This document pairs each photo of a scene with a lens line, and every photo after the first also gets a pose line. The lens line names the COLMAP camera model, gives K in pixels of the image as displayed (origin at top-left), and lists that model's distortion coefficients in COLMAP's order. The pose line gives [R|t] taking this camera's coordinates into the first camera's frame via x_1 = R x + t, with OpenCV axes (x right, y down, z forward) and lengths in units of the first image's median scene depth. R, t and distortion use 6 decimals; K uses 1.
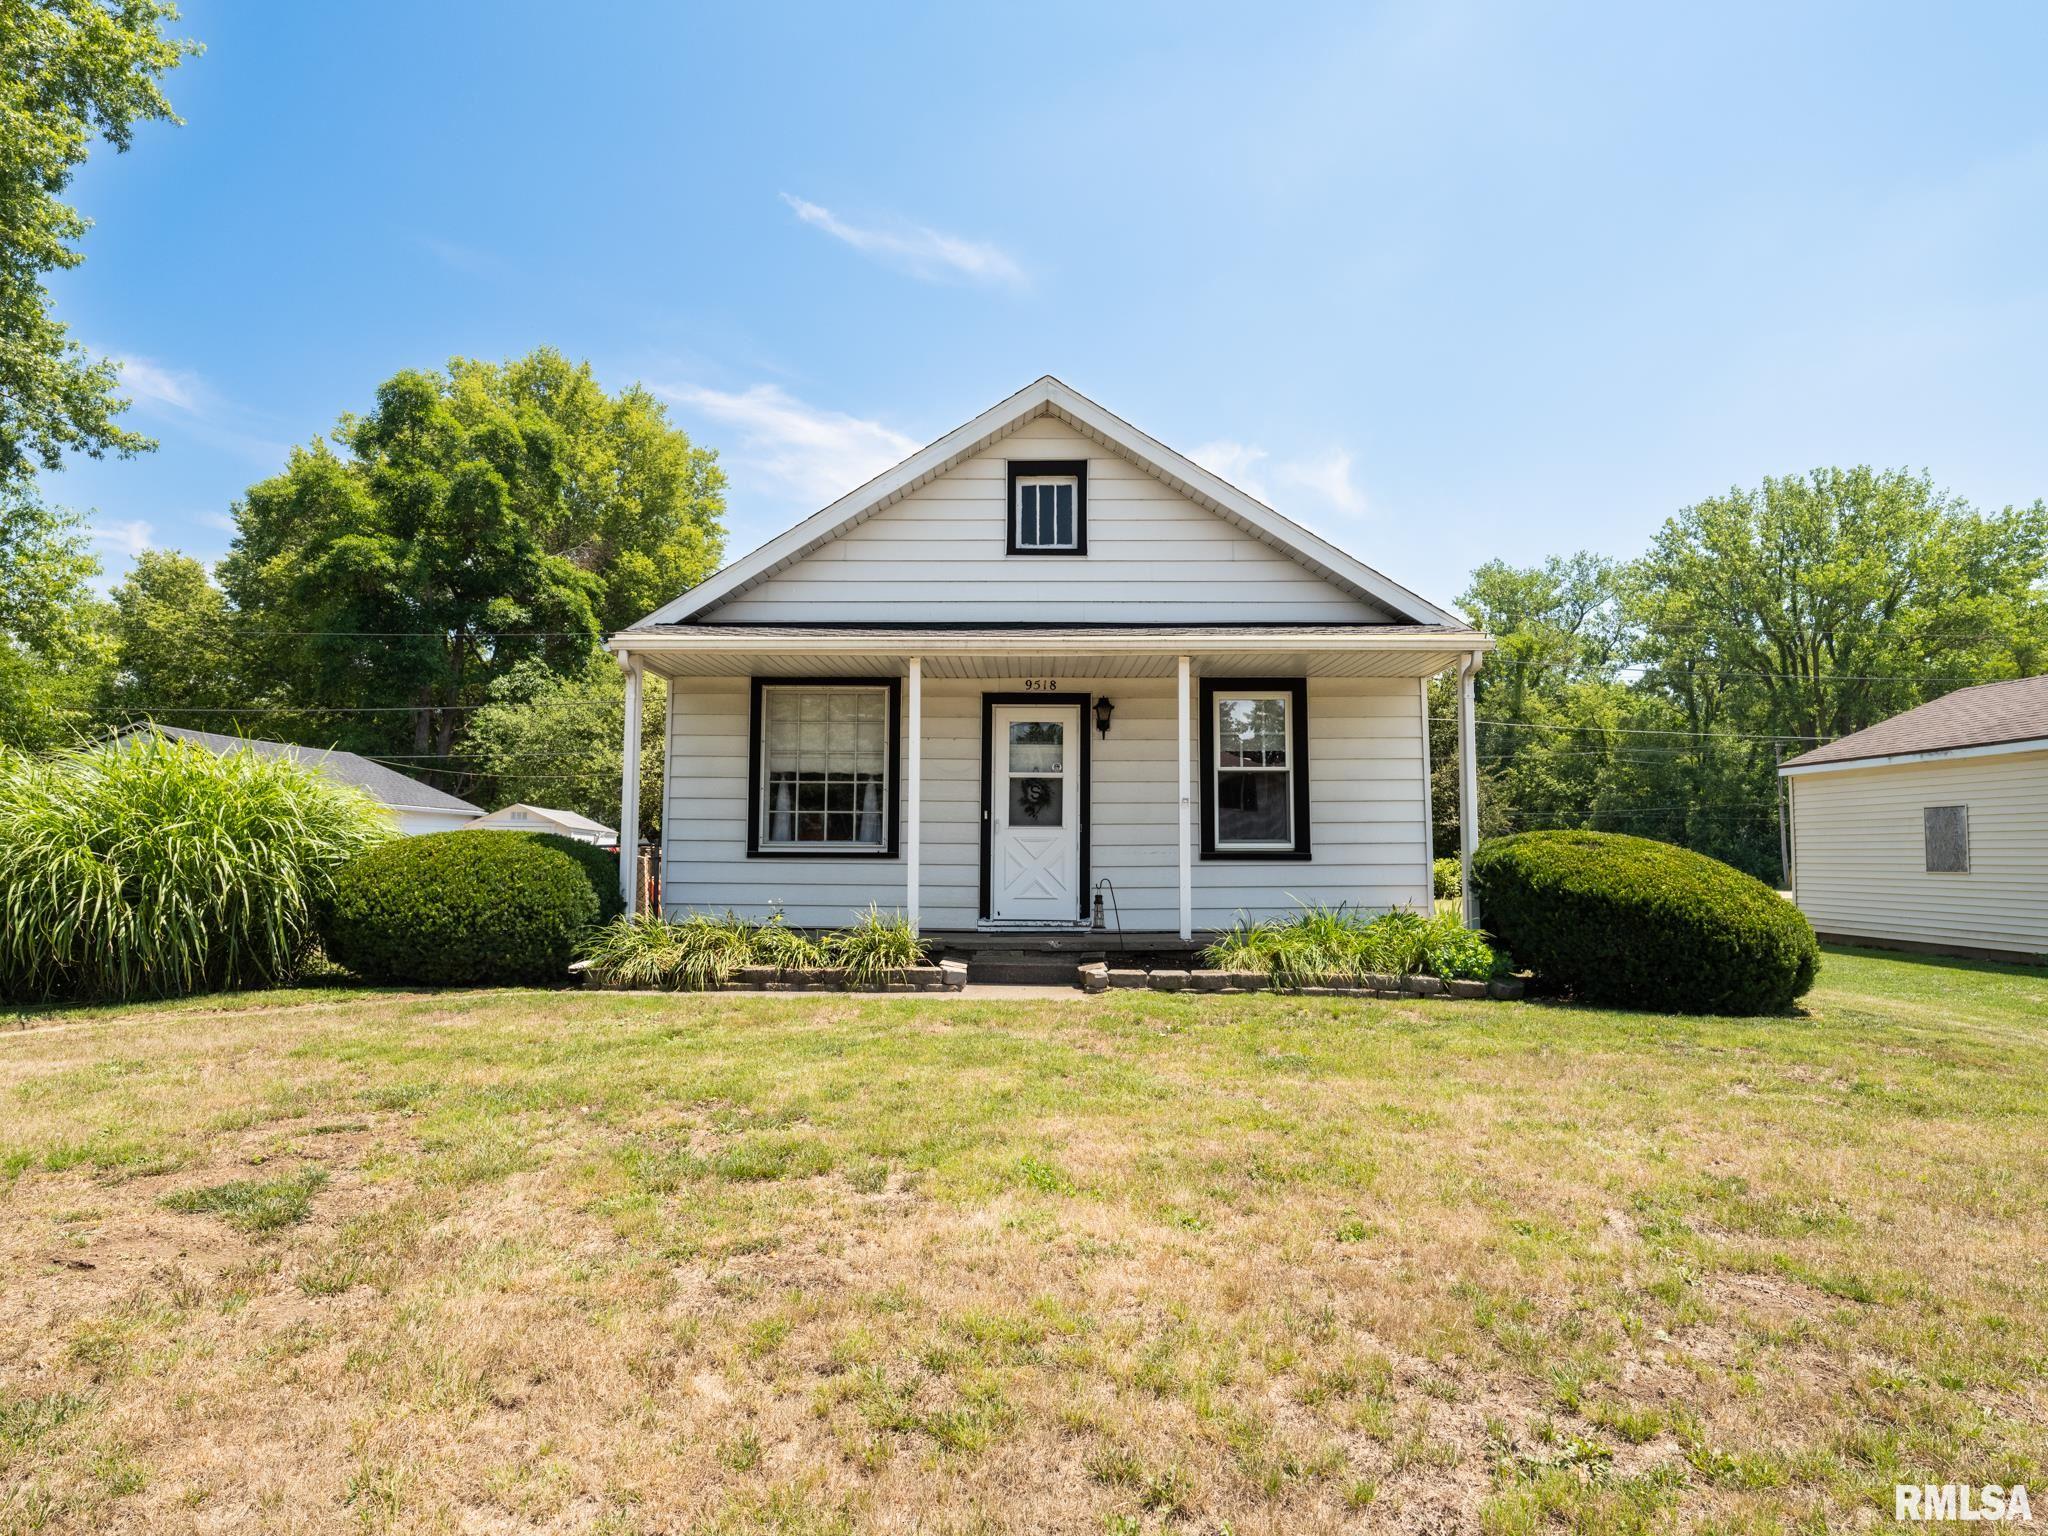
lens RADIAL K [[1099.4, 0, 1023.6], [0, 1099.4, 774.9], [0, 0, 1]] dist [0.005577, -0.003550]
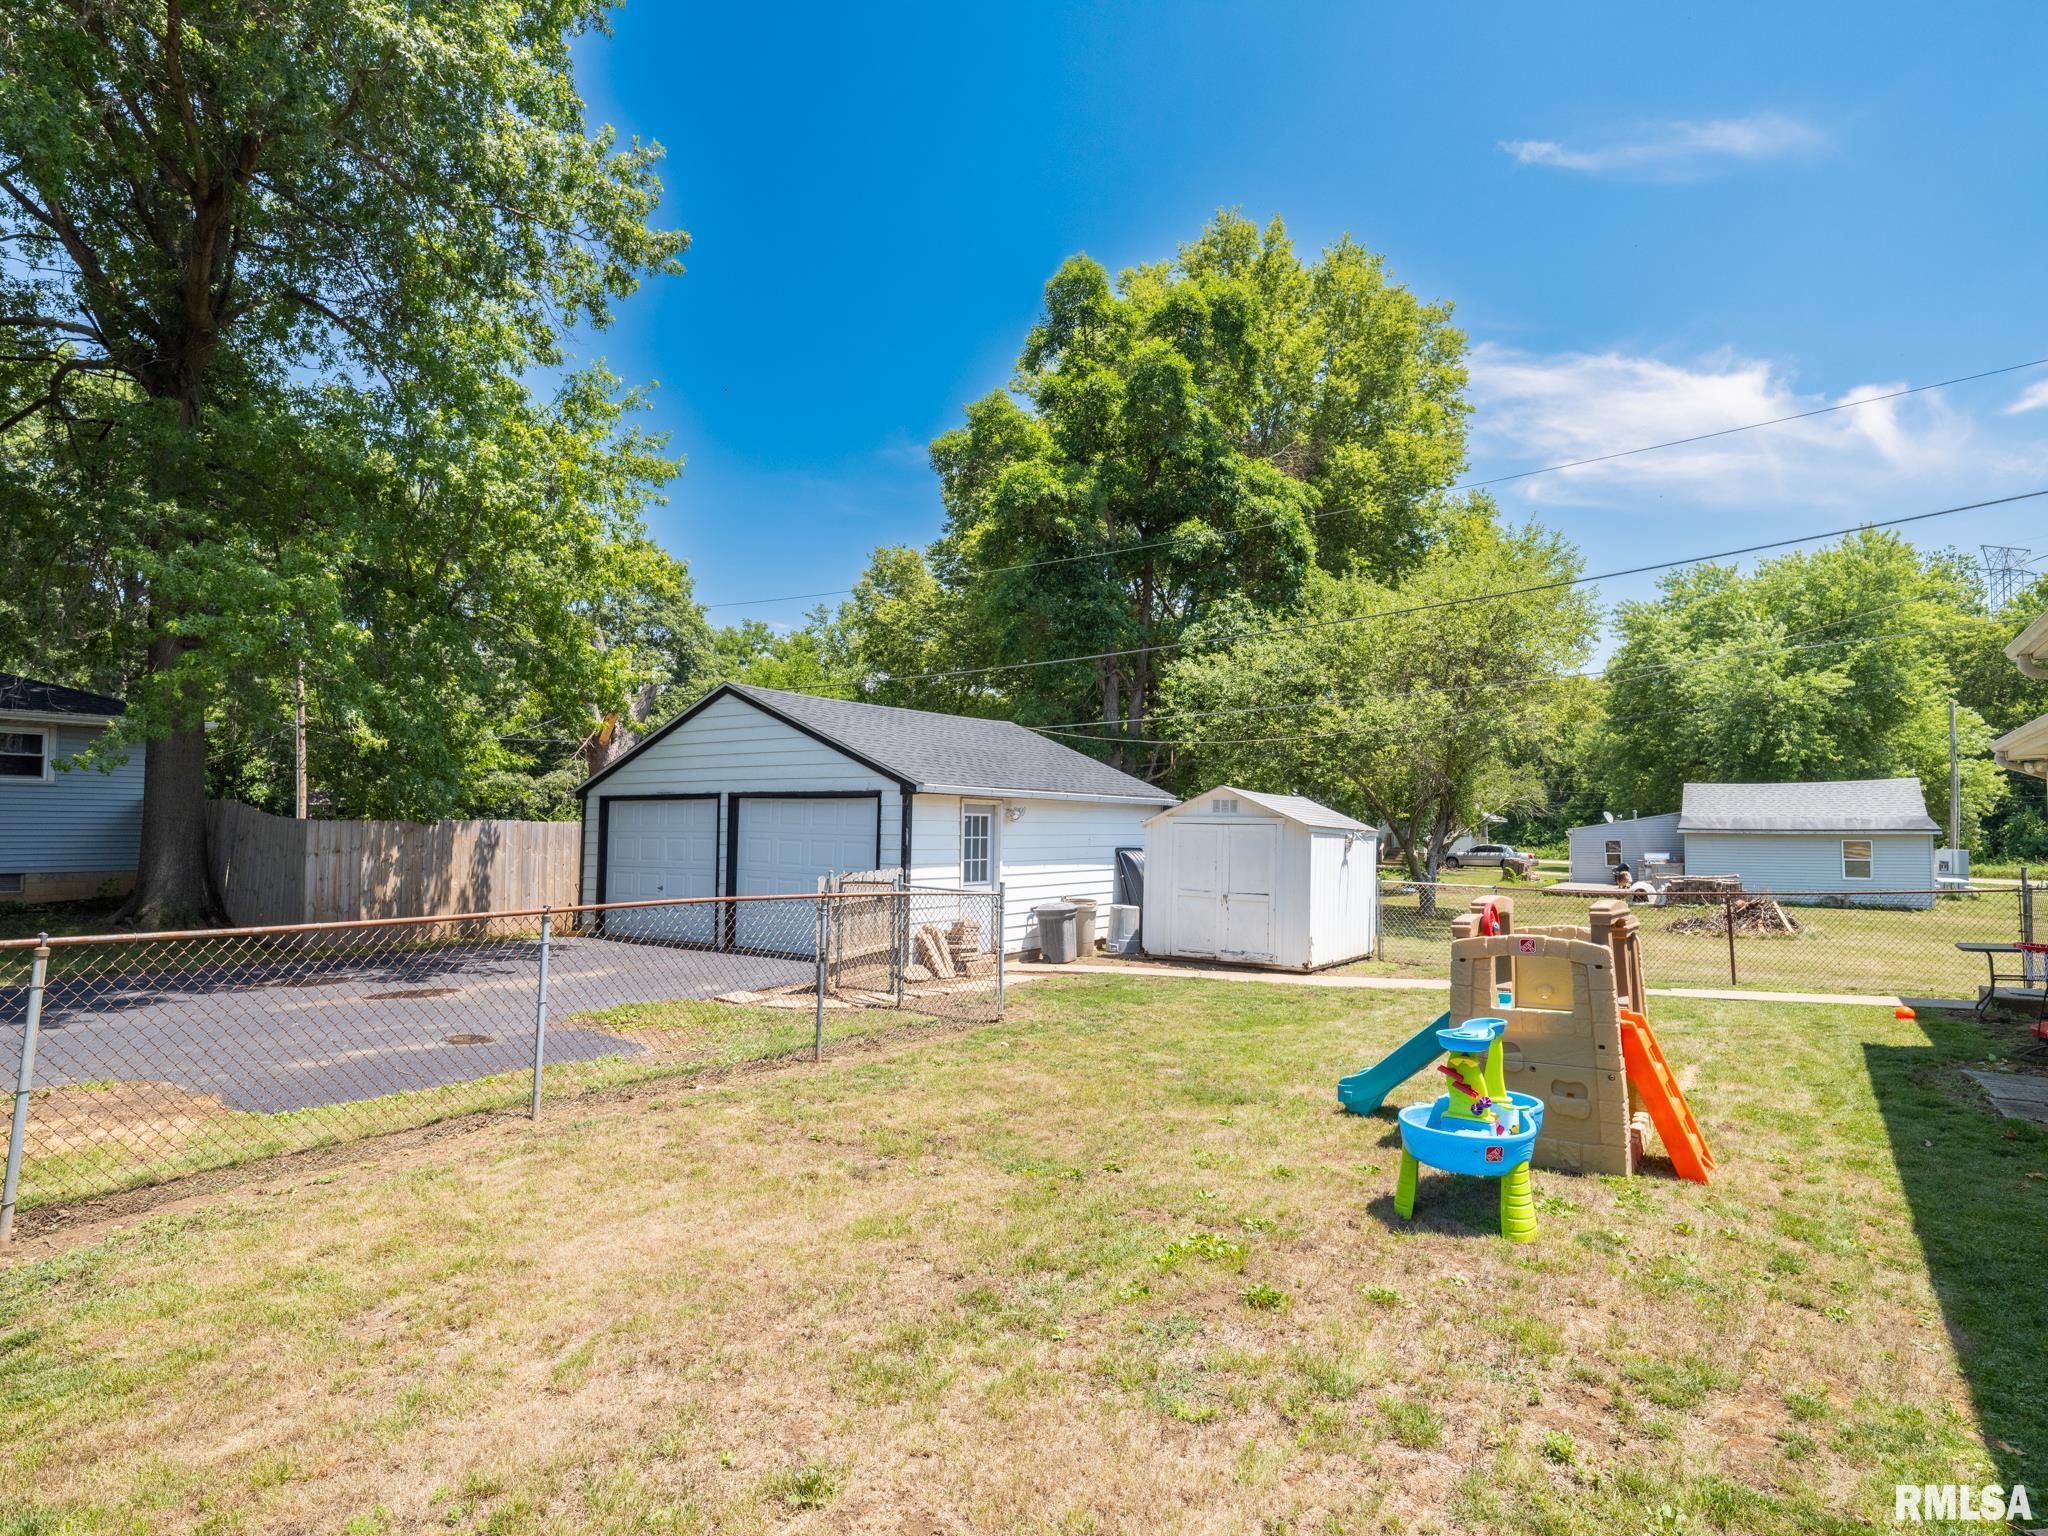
lens RADIAL K [[1098.8, 0, 1020.2], [0, 1098.8, 782.8], [0, 0, 1]] dist [0.004279, -0.000773]
pose [[0.817786, -0.023711, -0.575034, -0.488558], [0.037756, 0.999209, 0.012494, 0.029997], [0.574282, -0.031928, 0.818034, 1.081354]]
